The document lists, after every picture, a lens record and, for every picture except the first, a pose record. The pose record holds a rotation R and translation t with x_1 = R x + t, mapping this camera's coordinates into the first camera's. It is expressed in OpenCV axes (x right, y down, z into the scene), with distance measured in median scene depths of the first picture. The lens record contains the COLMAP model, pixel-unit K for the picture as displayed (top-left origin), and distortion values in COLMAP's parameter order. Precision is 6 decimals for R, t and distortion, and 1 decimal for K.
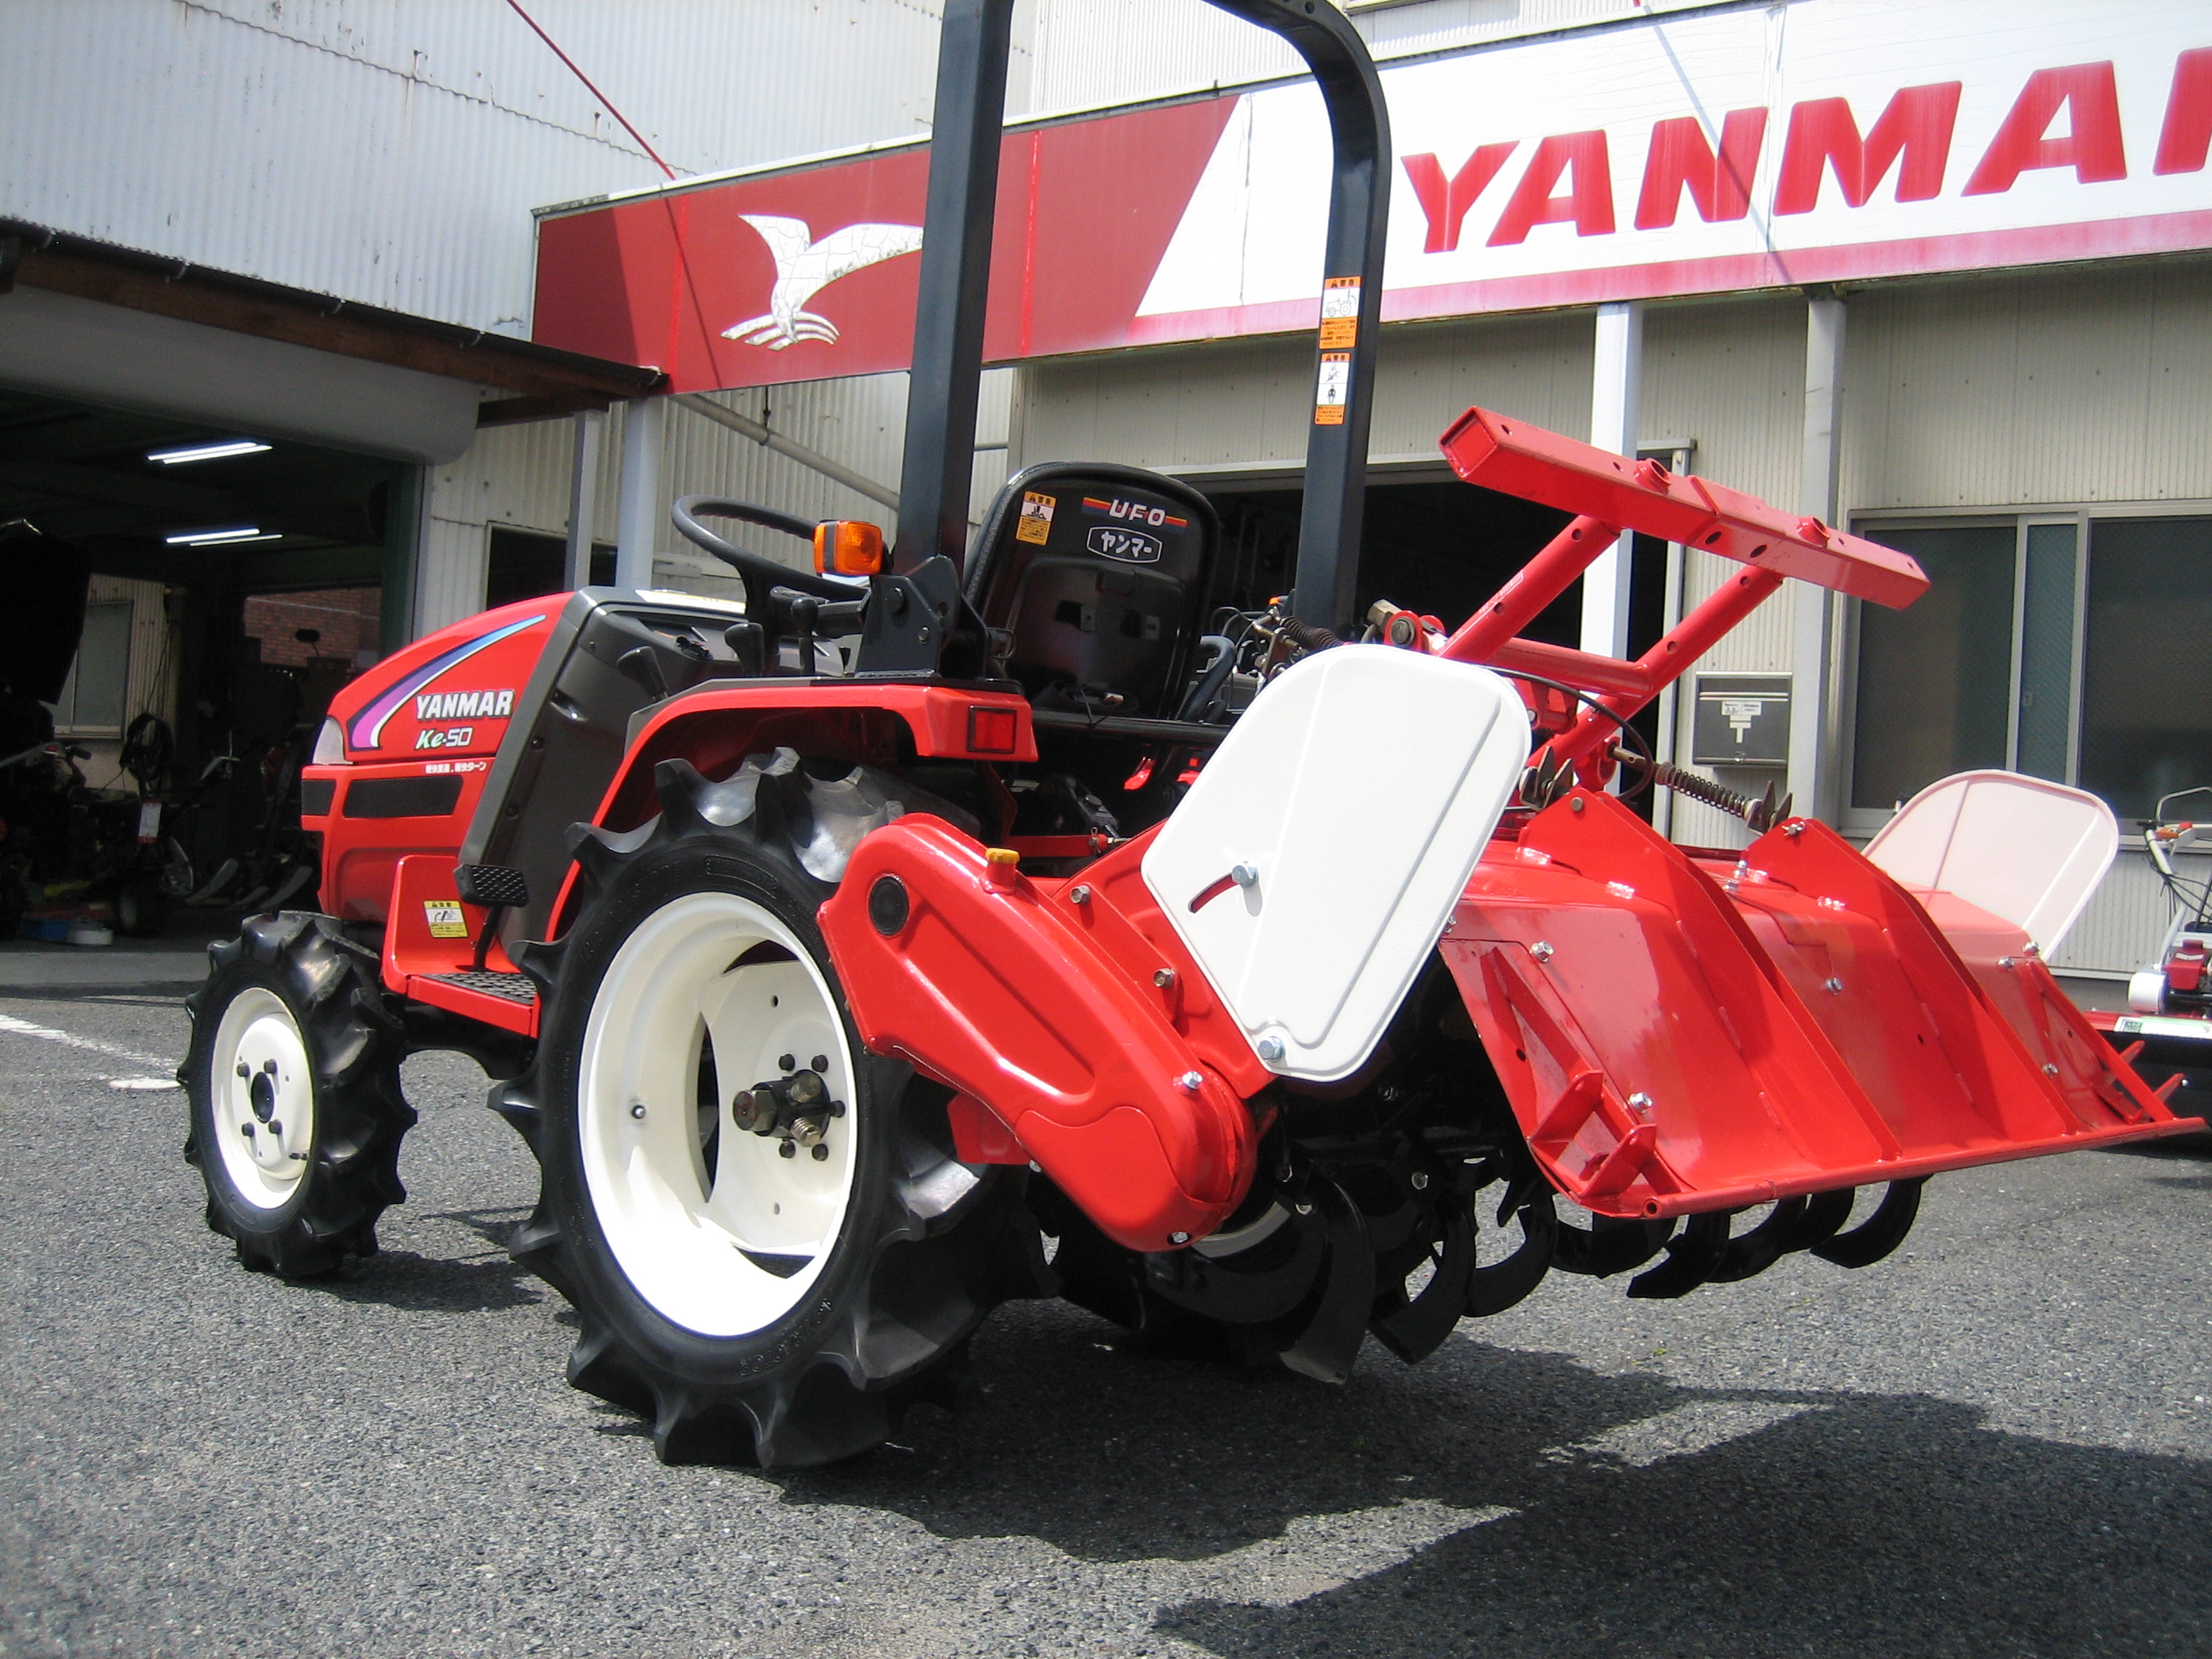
lens RADIAL K [[2296.8, 0, 1165.9], [0, 2296.8, 835.5], [0, 0, 1]] dist [-0.141483, 0.147701]
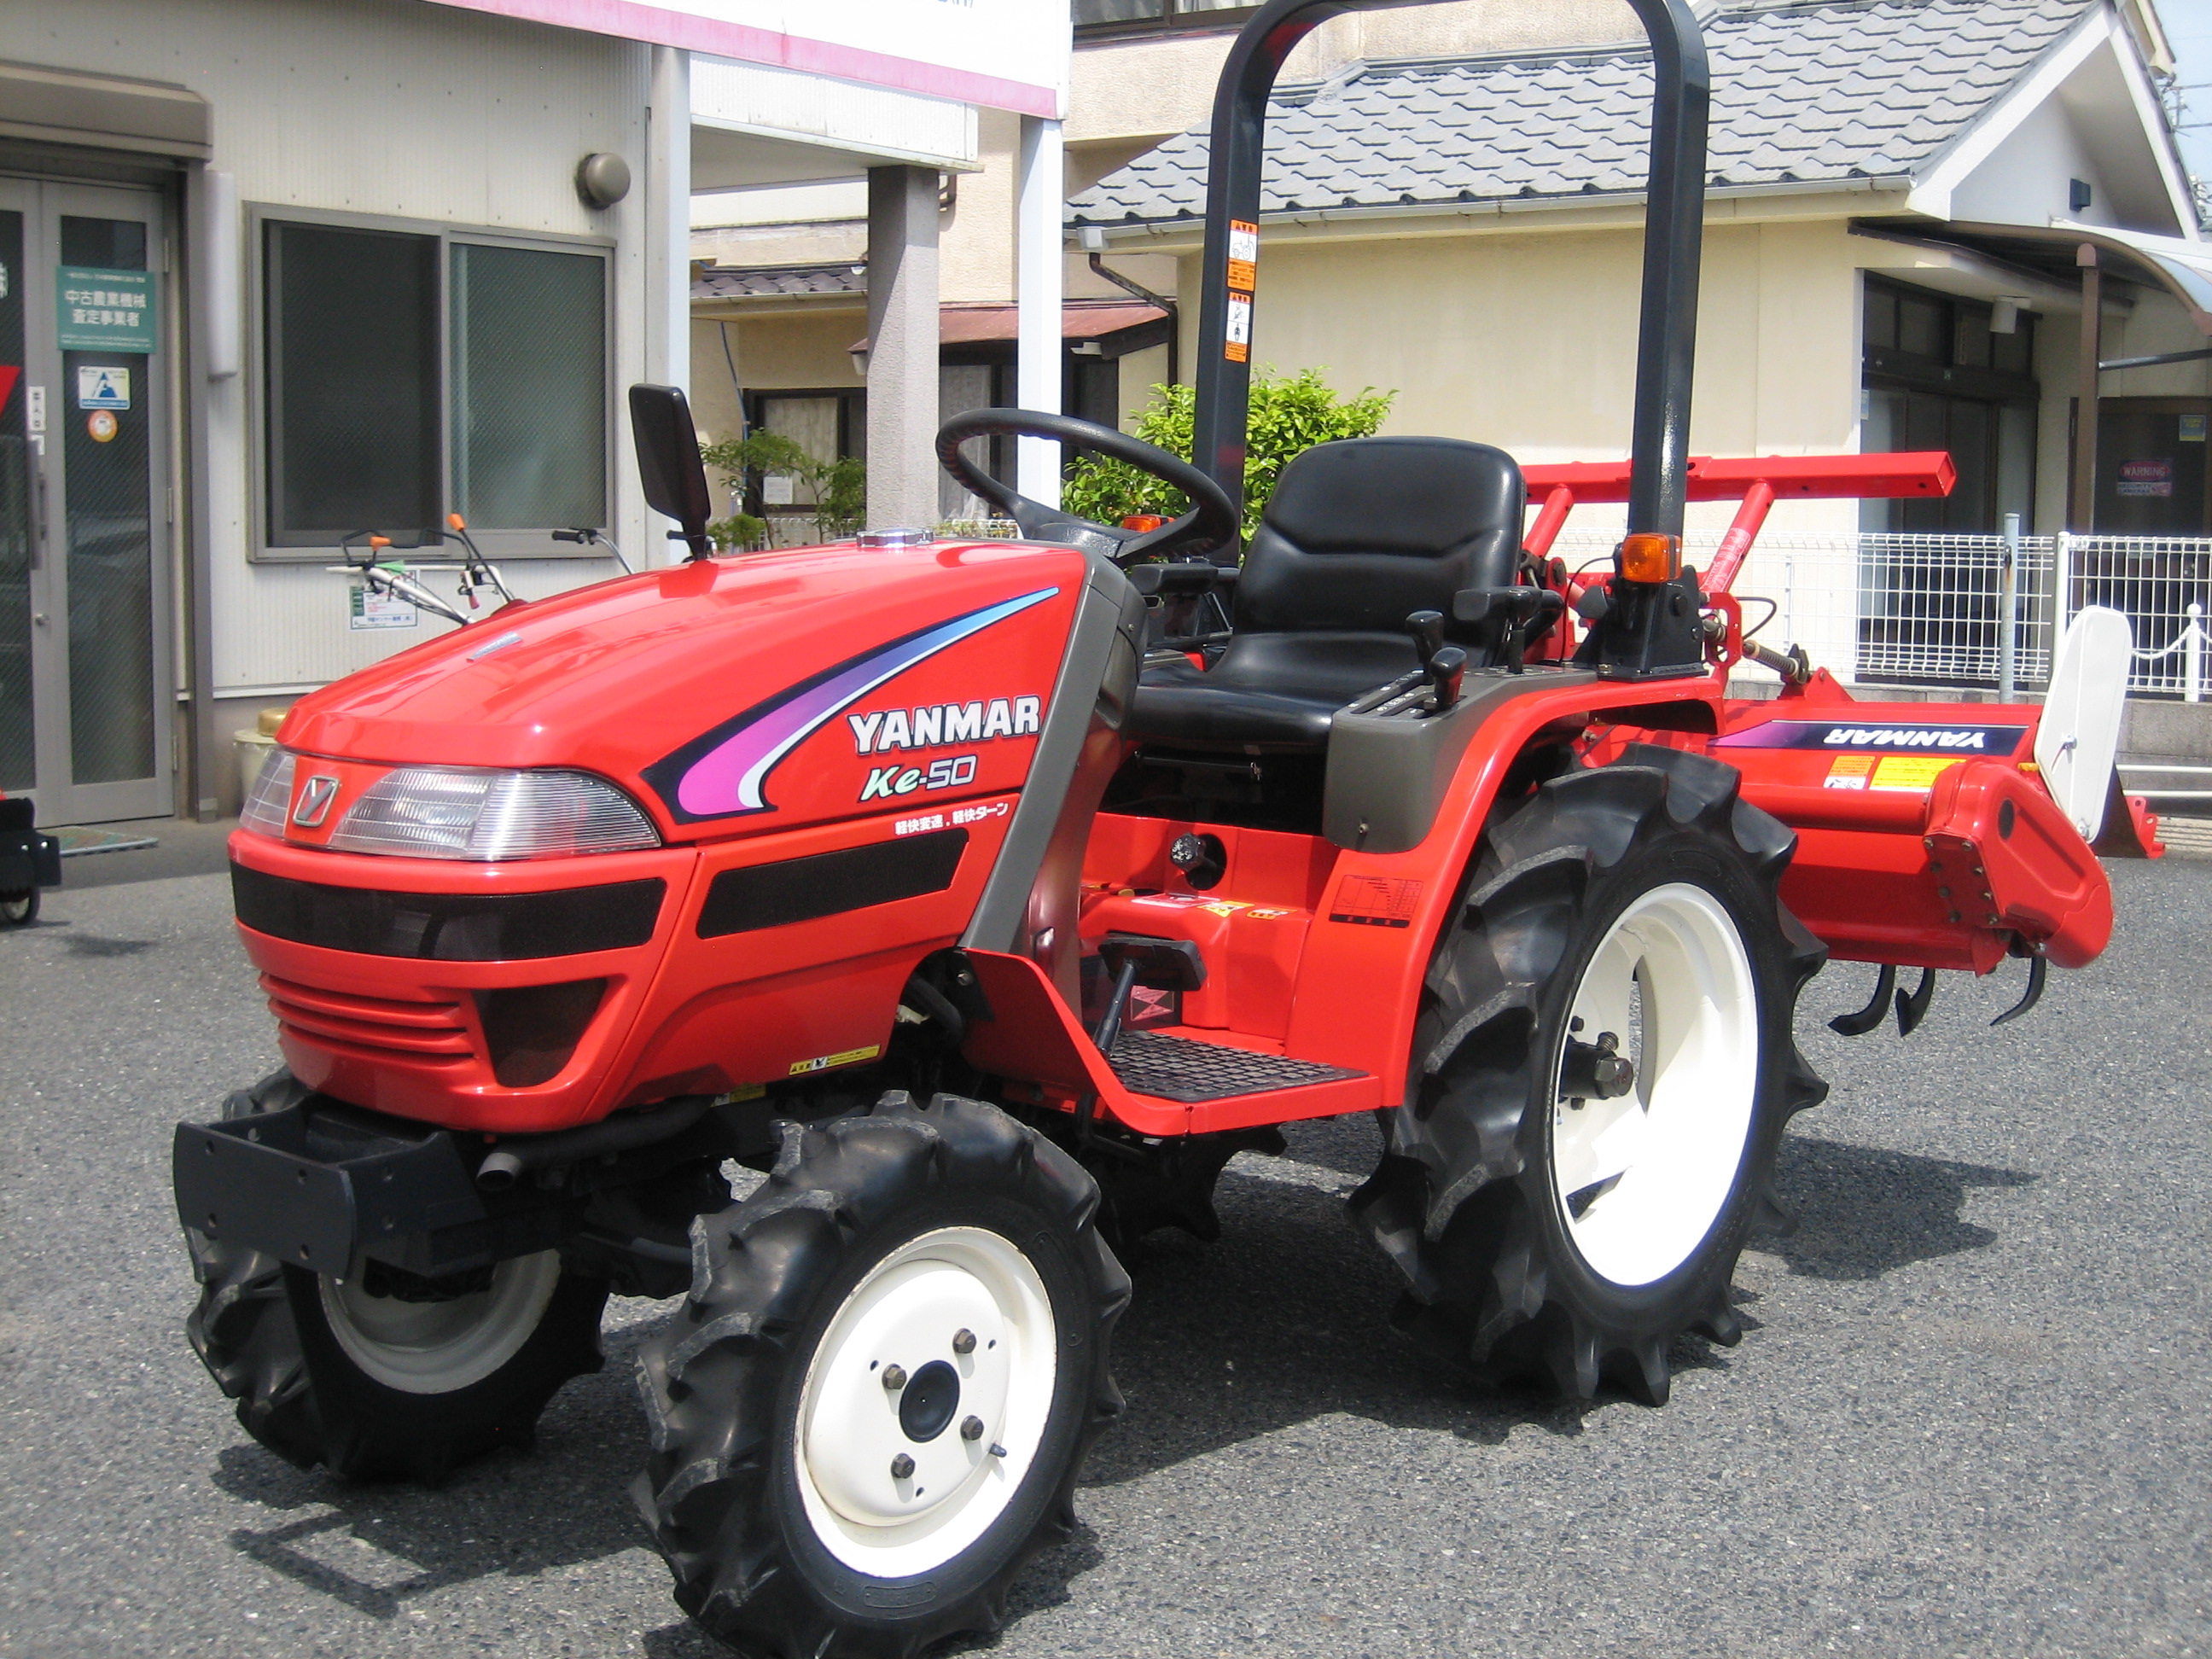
lens RADIAL K [[2824.3, 0, 1155.4], [0, 2824.3, 783.6], [0, 0, 1]] dist [-0.096212, 0.023823]
pose [[-0.017058, -0.155033, 0.987762, -1.136631], [-0.016618, 0.987813, 0.154754, -0.170023], [-0.999716, -0.013774, -0.019427, 0.958274]]
